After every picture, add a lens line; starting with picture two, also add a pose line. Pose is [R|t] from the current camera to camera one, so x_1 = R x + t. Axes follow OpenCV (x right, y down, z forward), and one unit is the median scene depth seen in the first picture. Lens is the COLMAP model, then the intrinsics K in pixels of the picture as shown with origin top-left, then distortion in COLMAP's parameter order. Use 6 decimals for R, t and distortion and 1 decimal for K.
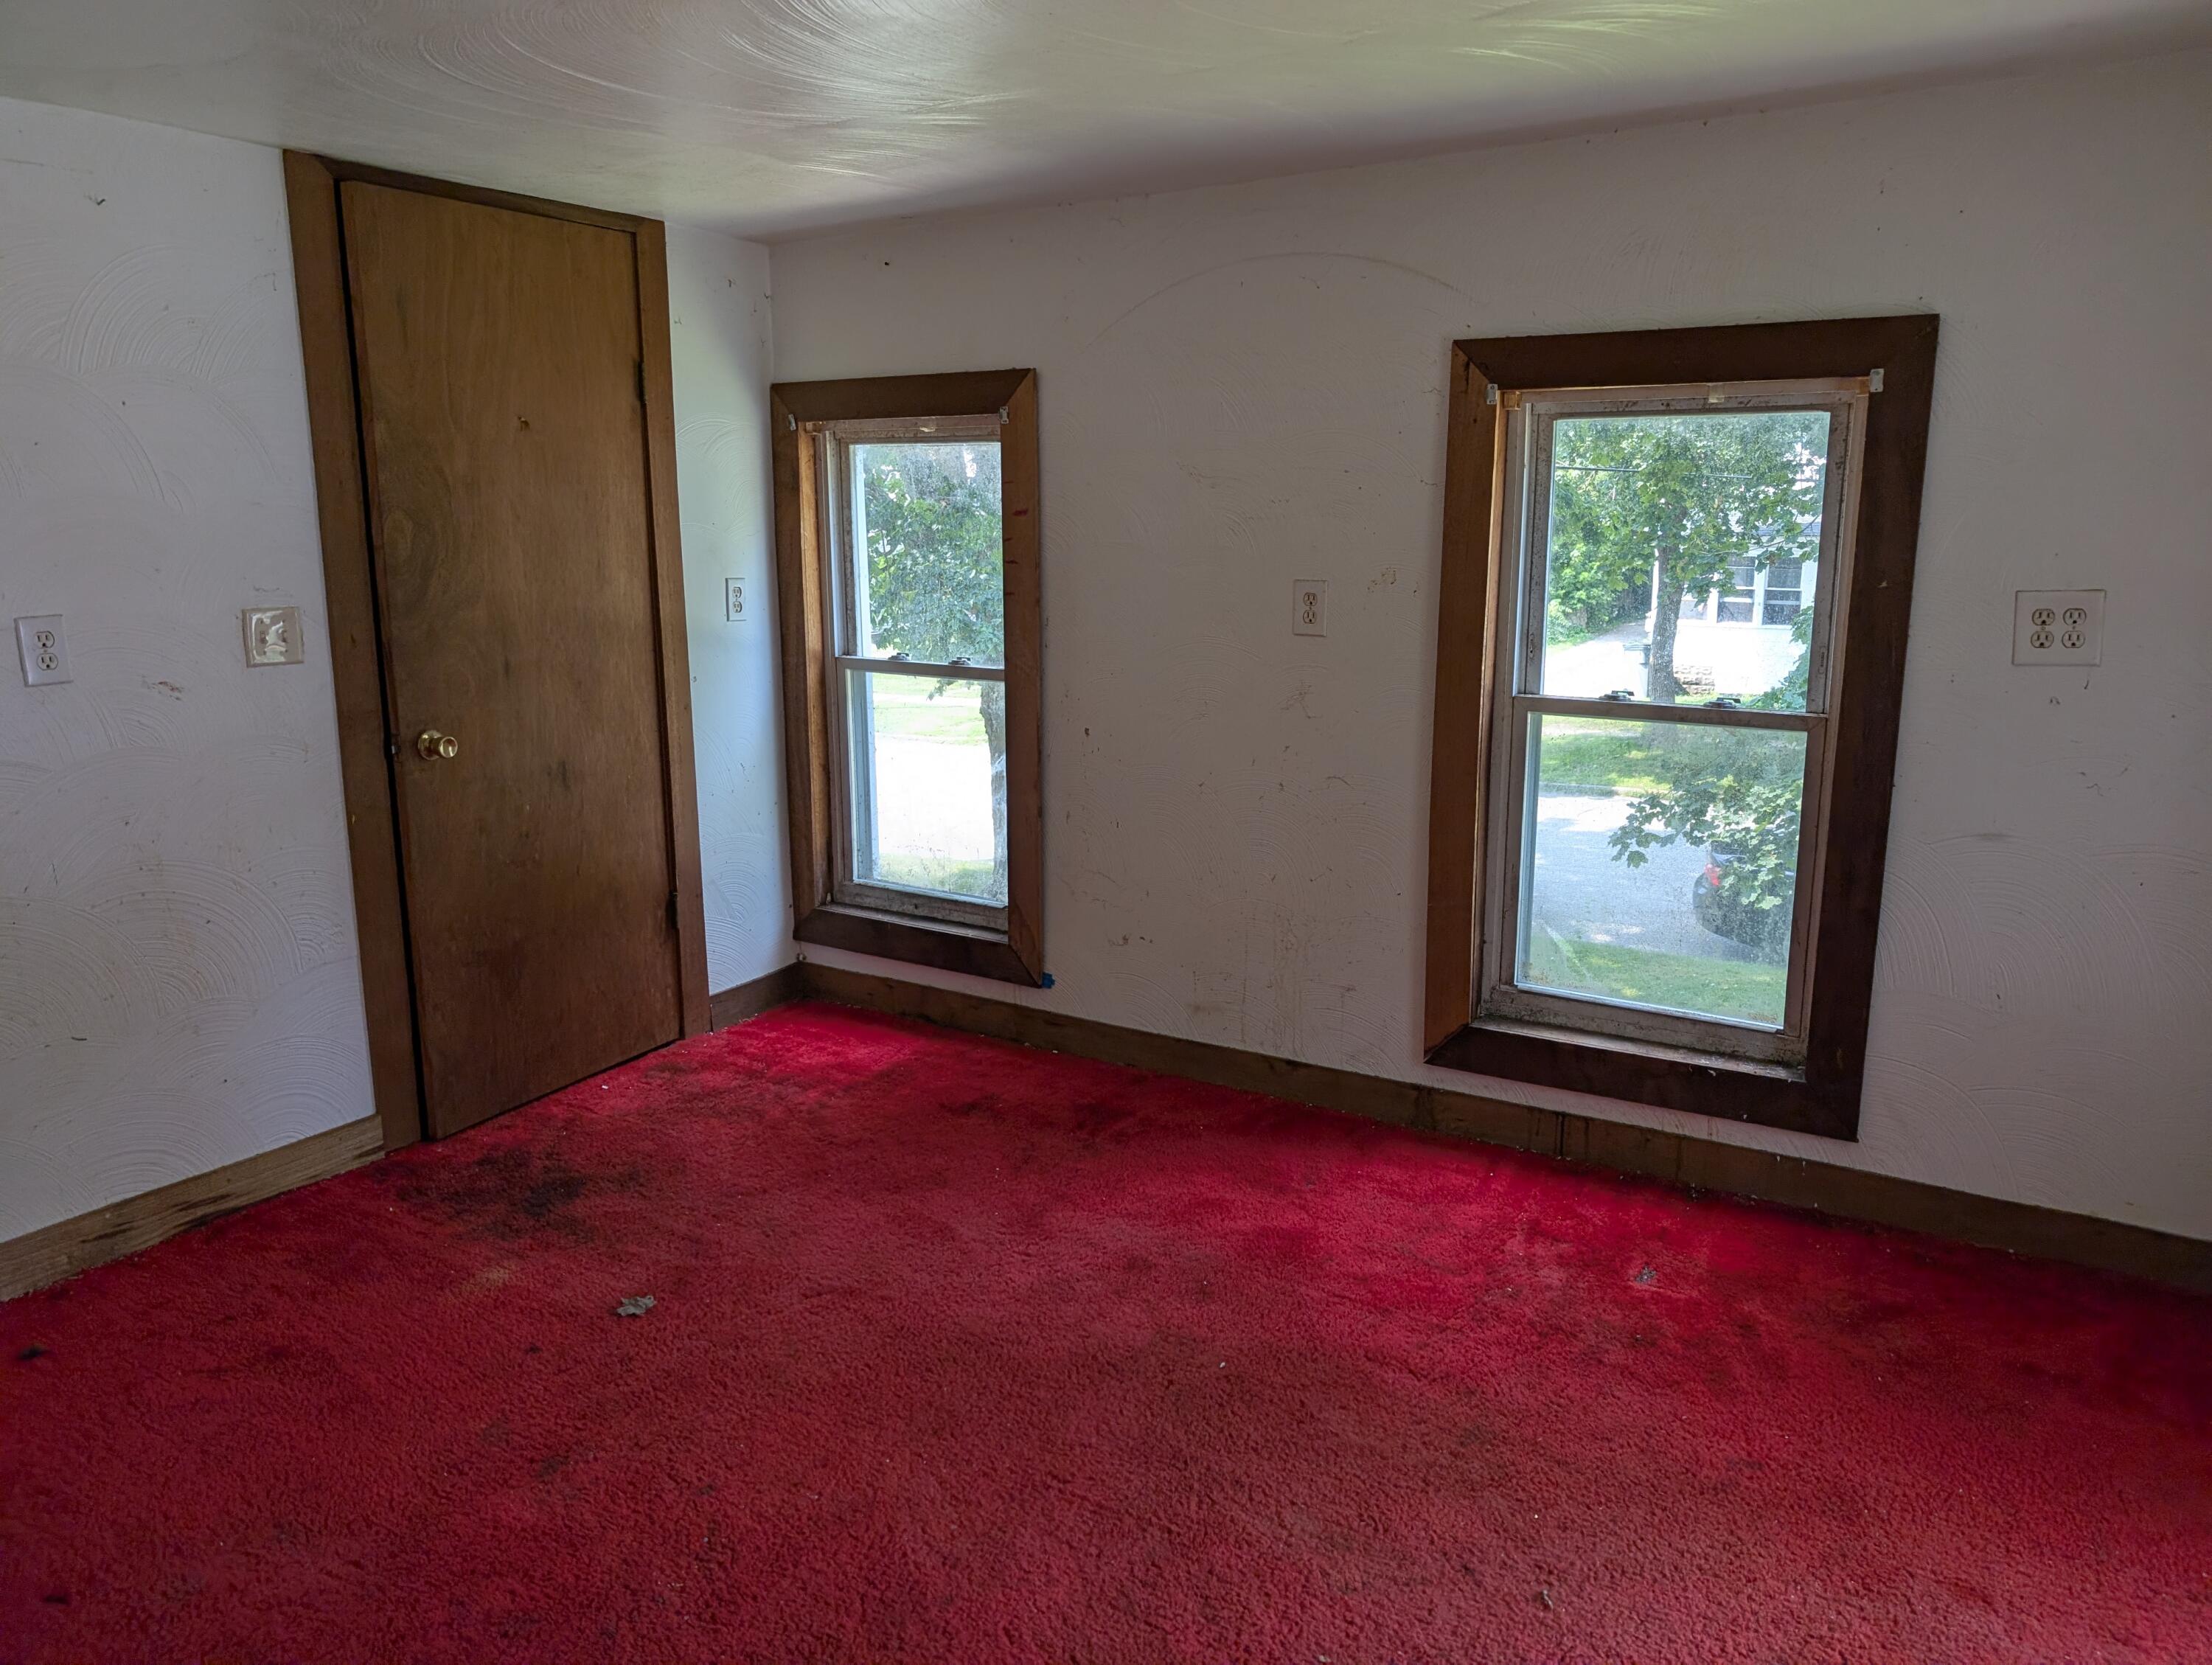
lens RADIAL K [[1562.0, 0, 1106.0], [0, 1562.0, 832.5], [0, 0, 1]] dist [0.002974, 0.000642]
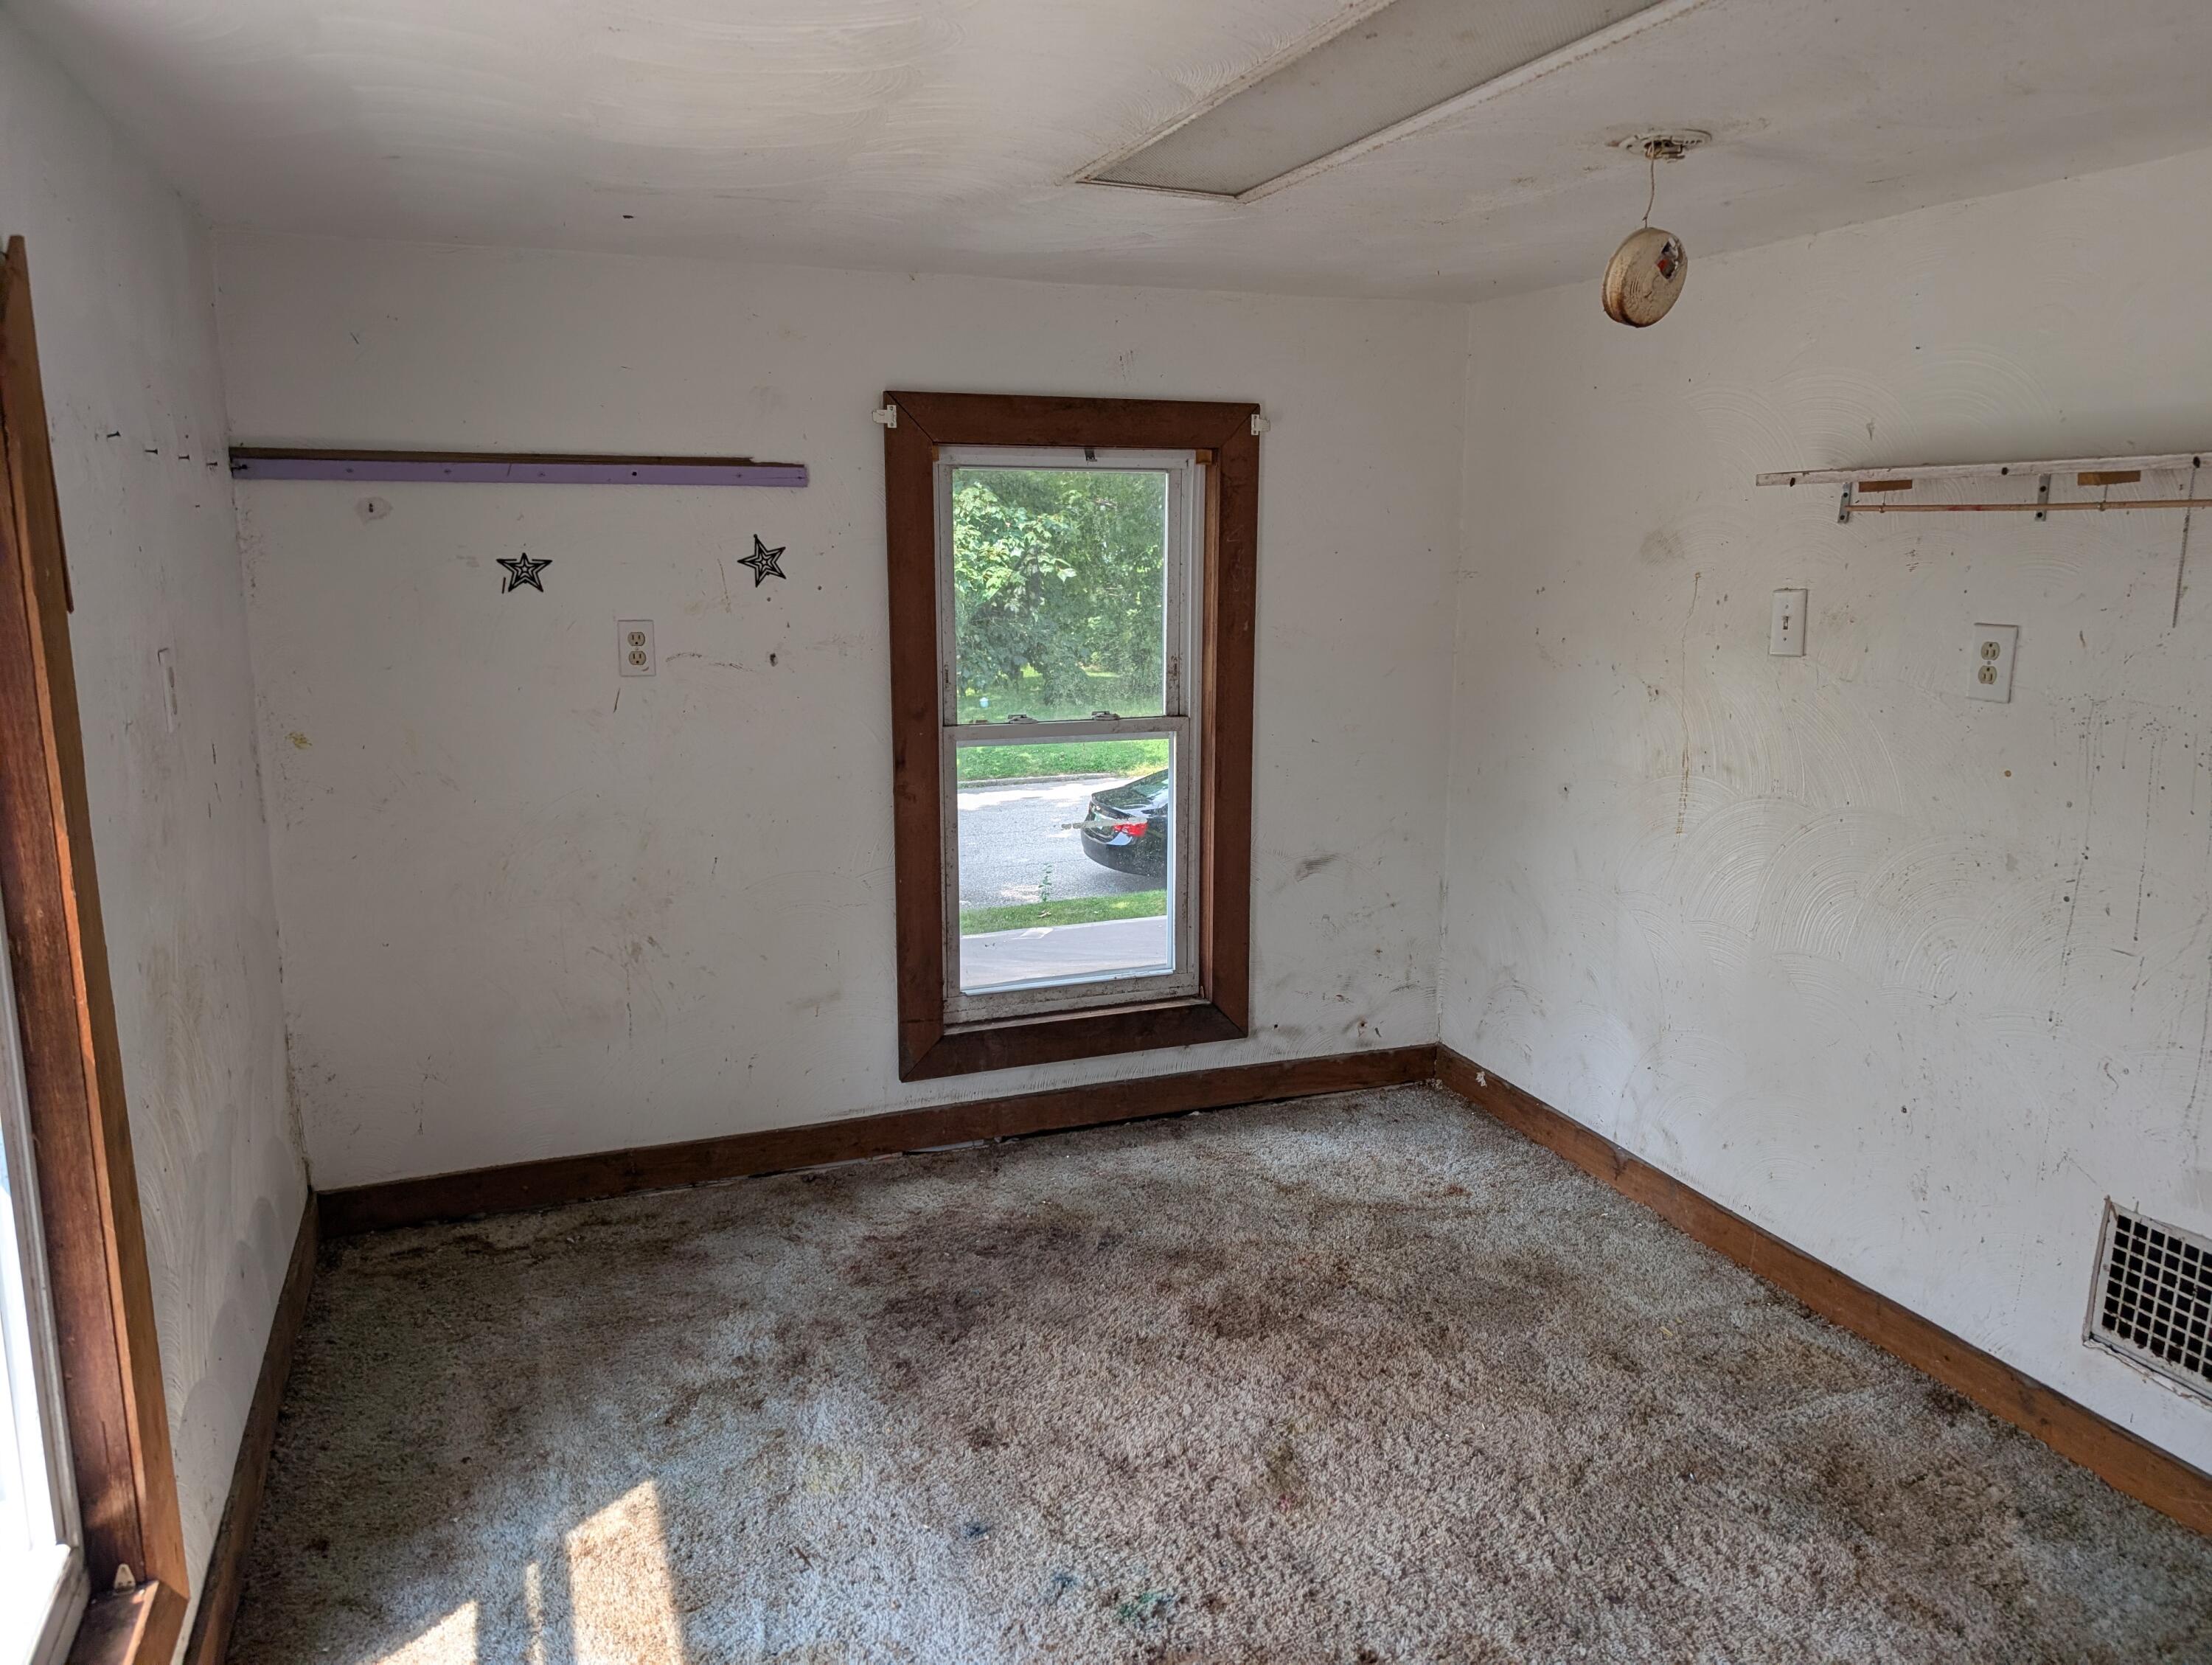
lens RADIAL K [[1562.0, 0, 1106.0], [0, 1562.0, 832.5], [0, 0, 1]] dist [0.002974, 0.000642]
pose [[0.596671, -0.138385, 0.790464, -0.519873], [0.157382, 0.986070, 0.053832, -0.048380], [-0.786902, 0.092285, 0.610138, 0.257429]]
